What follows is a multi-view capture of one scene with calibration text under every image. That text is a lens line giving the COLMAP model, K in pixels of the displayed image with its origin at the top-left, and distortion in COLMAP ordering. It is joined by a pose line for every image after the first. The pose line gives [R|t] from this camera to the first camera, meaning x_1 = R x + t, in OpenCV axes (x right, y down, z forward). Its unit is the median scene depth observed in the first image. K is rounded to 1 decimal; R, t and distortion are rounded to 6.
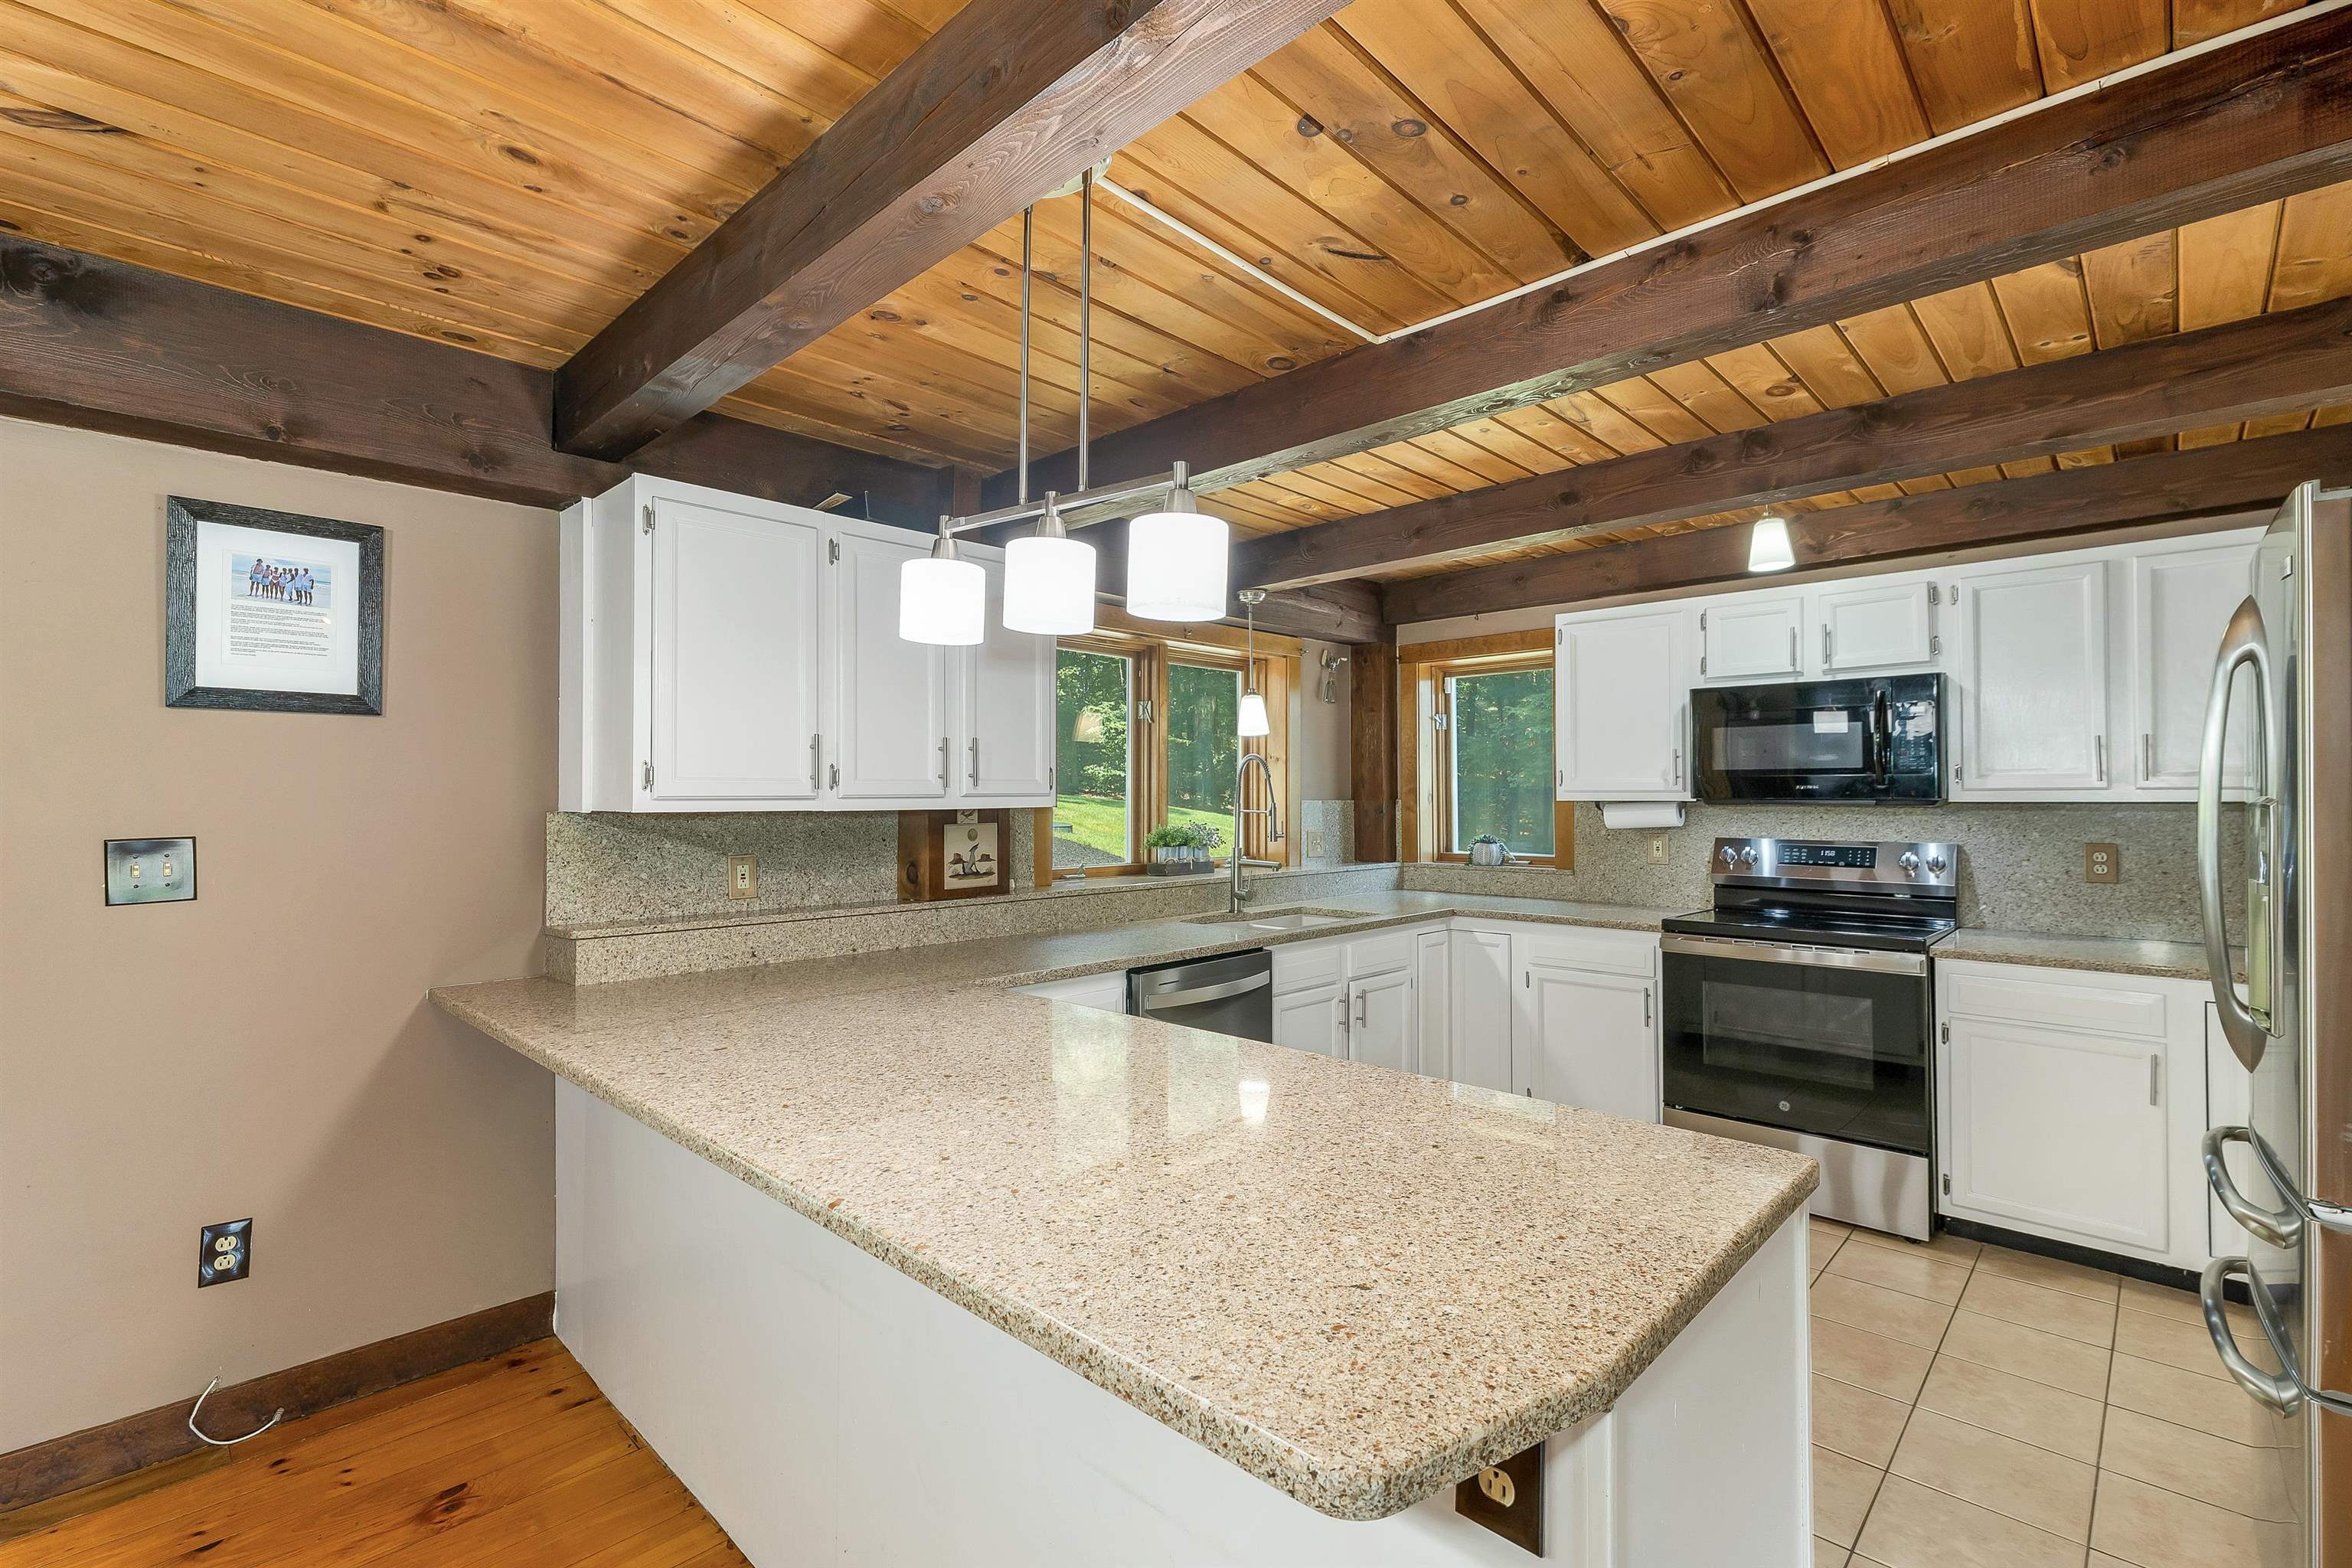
lens RADIAL K [[1098.2, 0, 1176.0], [0, 1098.2, 784.0], [0, 0, 1]] dist [-0.022144, -0.000032]
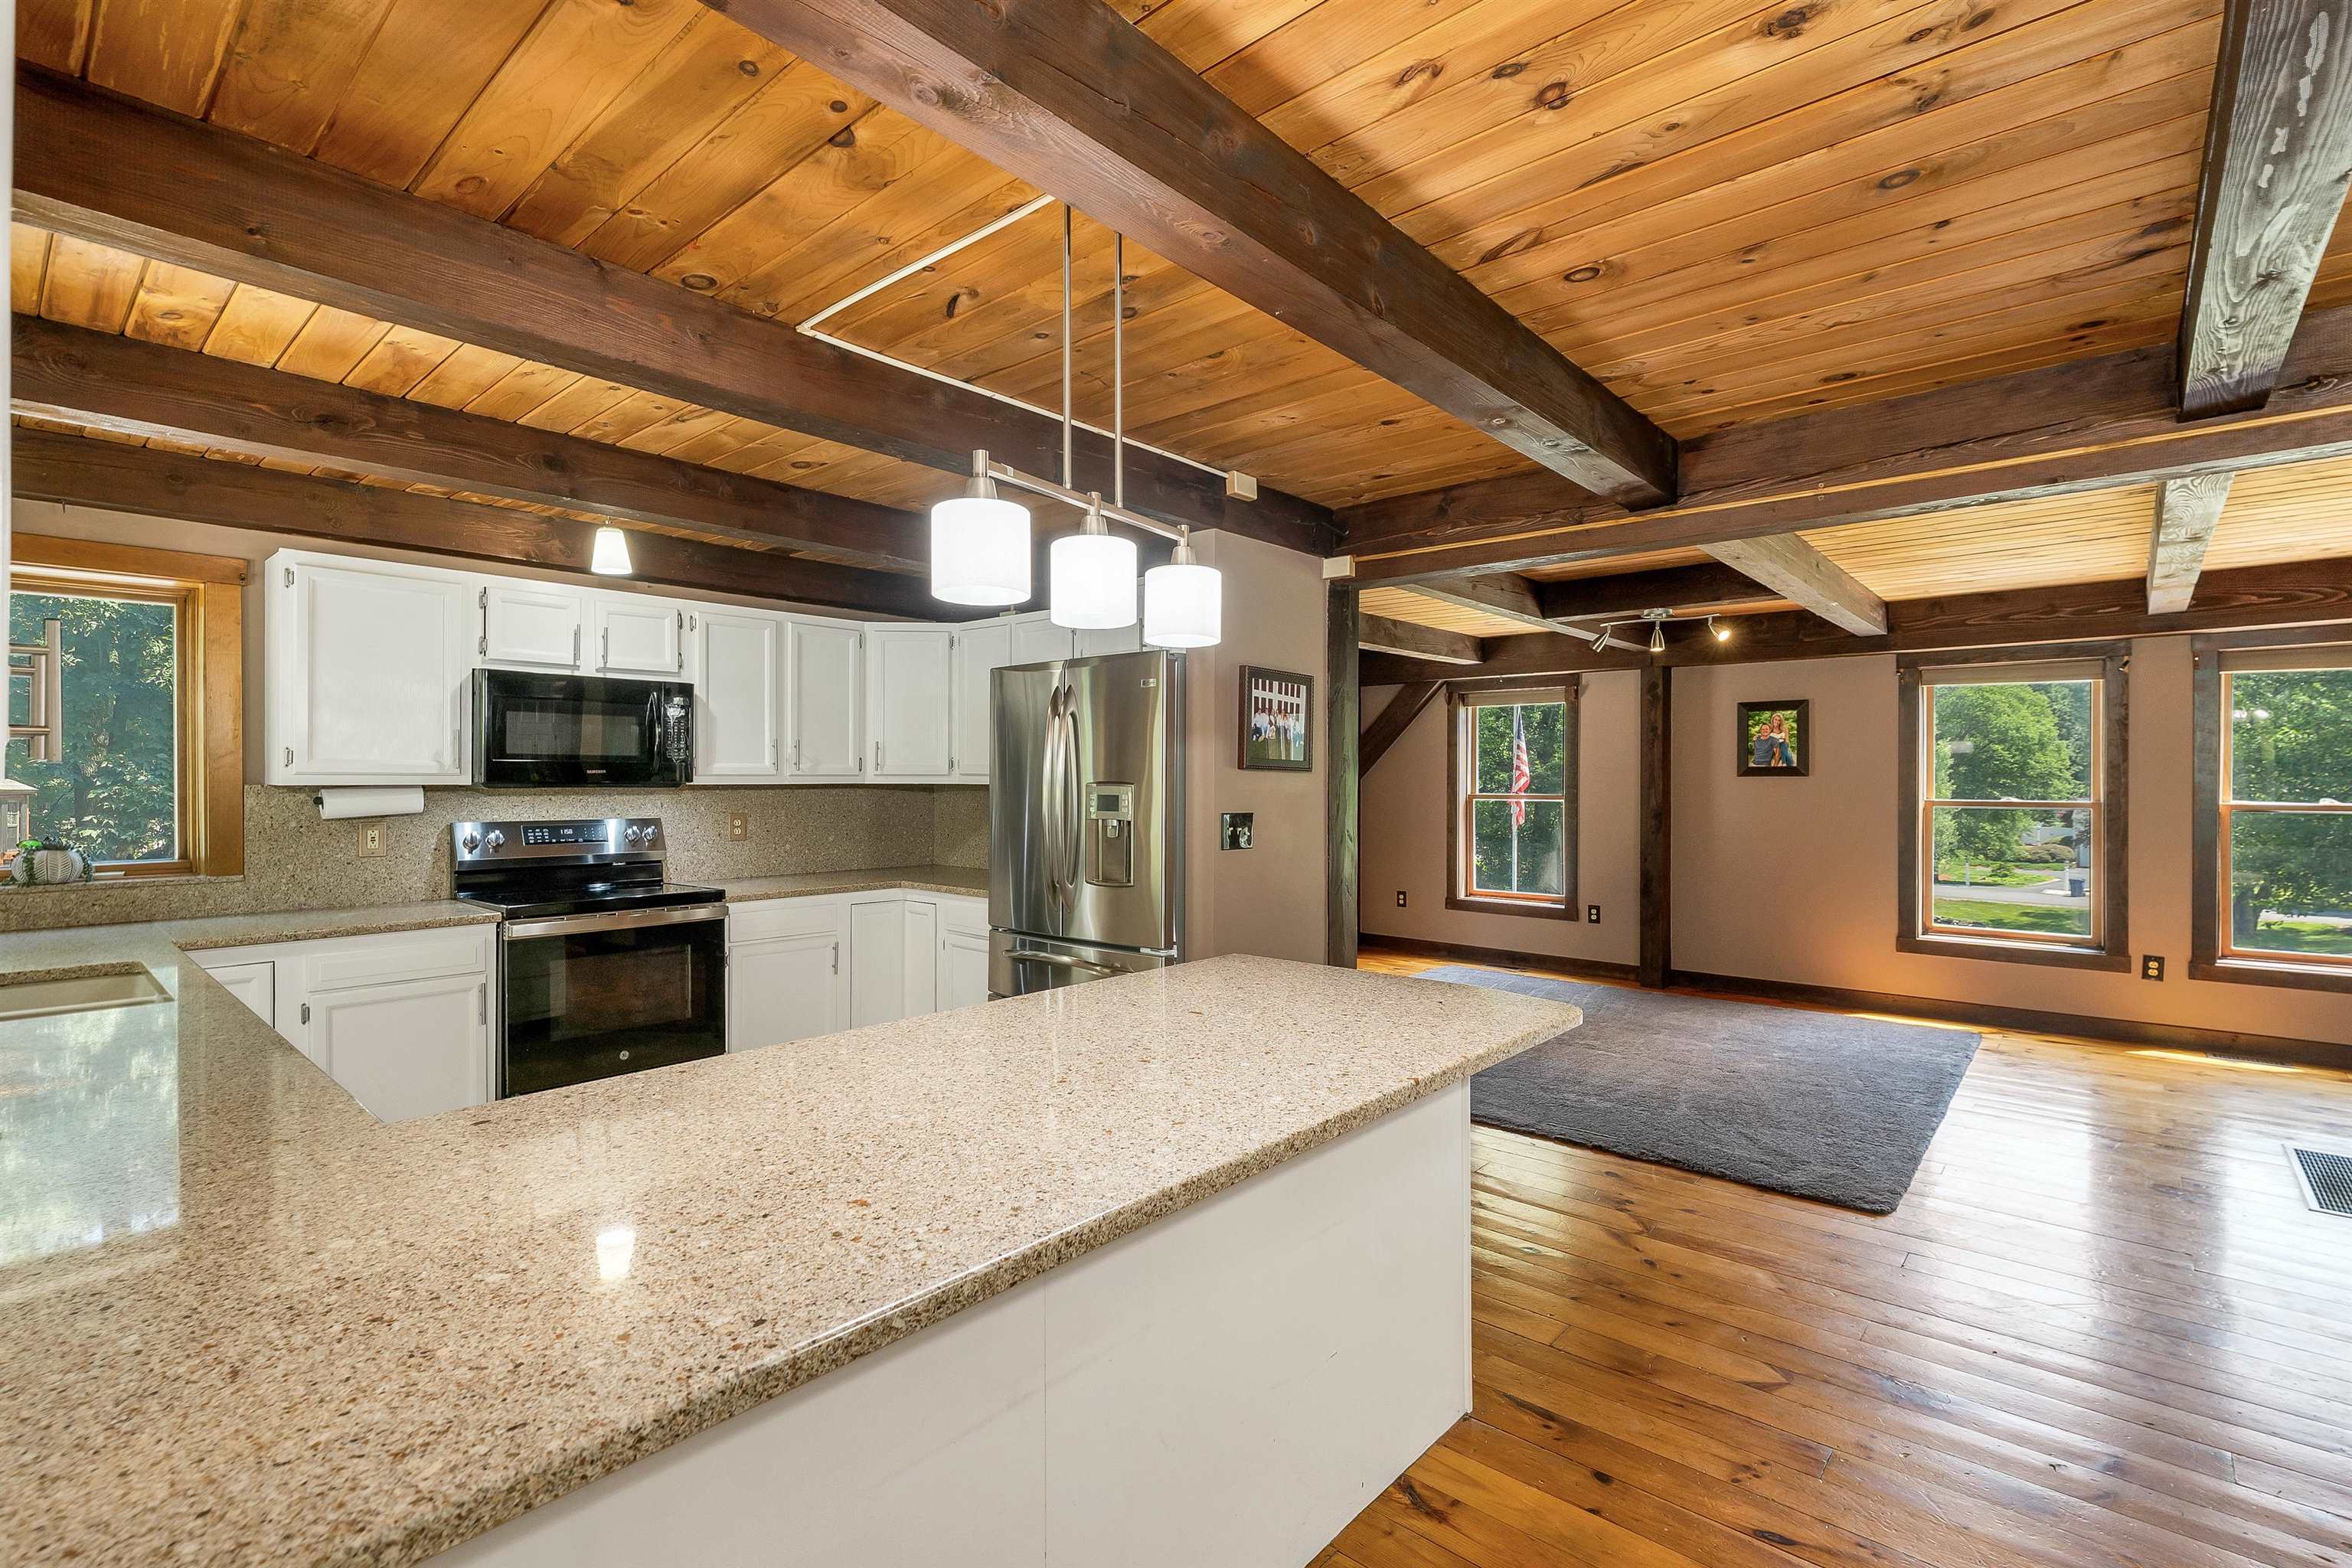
lens RADIAL K [[1098.2, 0, 1176.0], [0, 1098.2, 784.0], [0, 0, 1]] dist [-0.022144, -0.000032]
pose [[-0.073549, -0.004026, 0.997283, -0.591244], [-0.011448, 0.999929, 0.003192, 0.005122], [-0.997226, -0.011182, -0.073590, 0.502102]]
